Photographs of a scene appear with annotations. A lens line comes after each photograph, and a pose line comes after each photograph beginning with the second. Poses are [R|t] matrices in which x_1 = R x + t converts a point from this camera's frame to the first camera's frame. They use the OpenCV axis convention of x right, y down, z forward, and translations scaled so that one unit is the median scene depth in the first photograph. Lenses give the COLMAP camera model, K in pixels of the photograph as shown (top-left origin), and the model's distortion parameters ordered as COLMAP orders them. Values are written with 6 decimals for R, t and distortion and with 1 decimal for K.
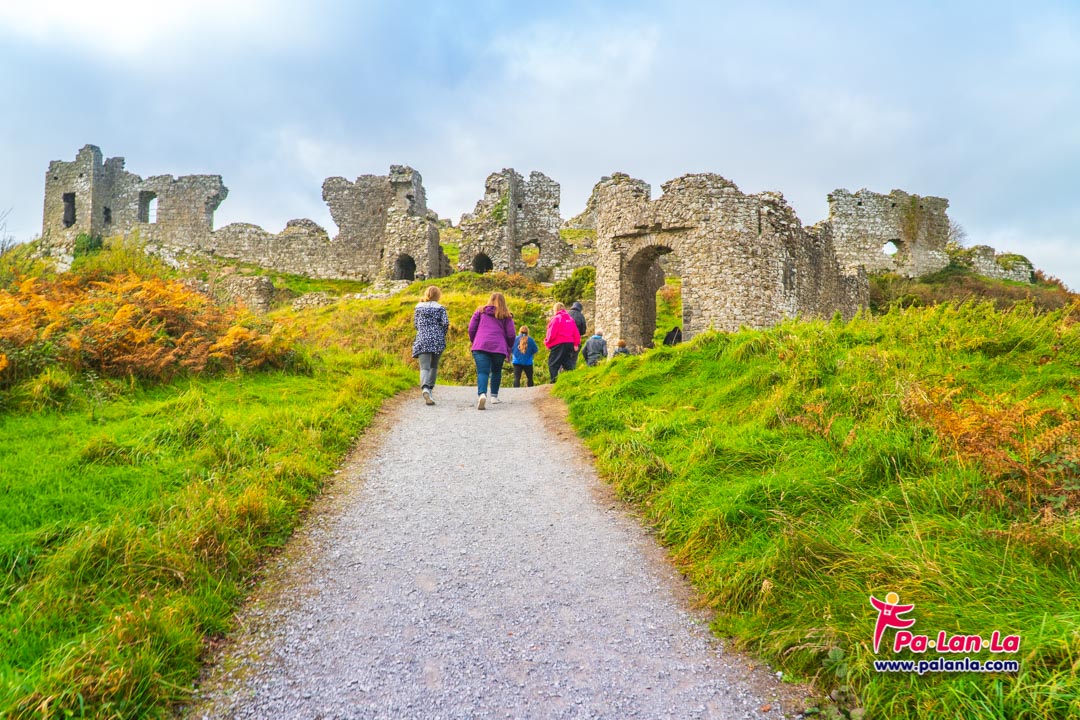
lens RADIAL K [[830.7, 0, 540.0], [0, 830.7, 352.3], [0, 0, 1]] dist [0.031155, -0.001899]
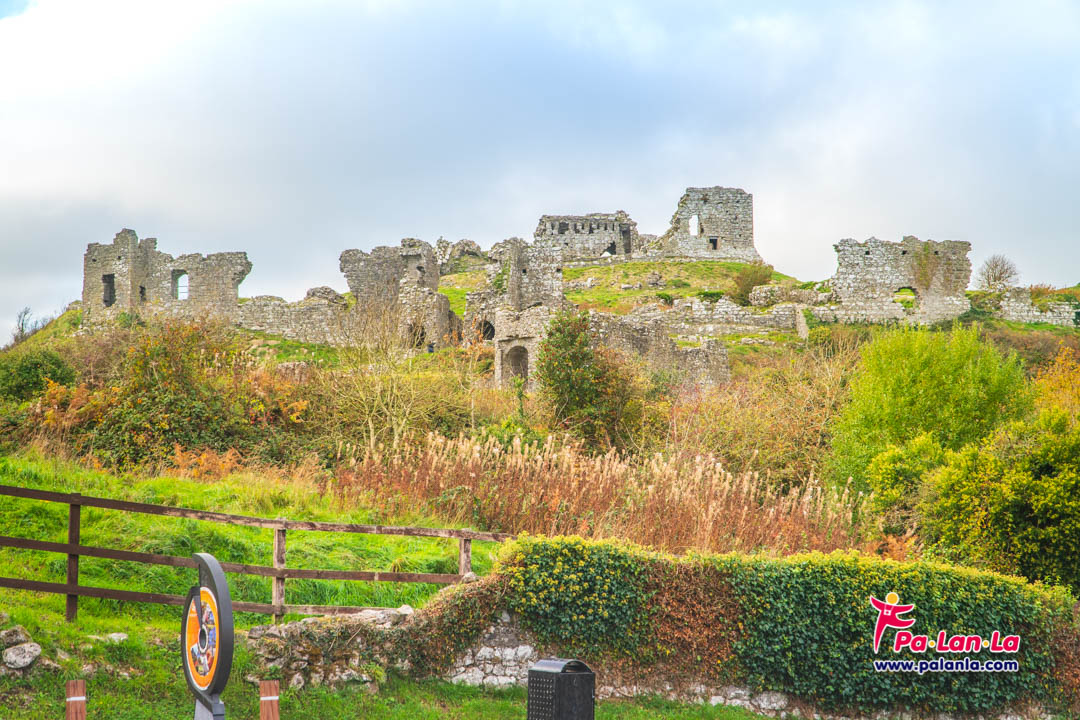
lens RADIAL K [[1618.3, 0, 538.1], [0, 1618.3, 359.4], [0, 0, 1]] dist [0.219005, 0.000000]
pose [[0.990244, -0.031343, -0.135772, 0.260834], [0.025810, 0.998771, -0.042323, 0.020851], [0.136931, 0.038405, 0.989836, -0.989485]]
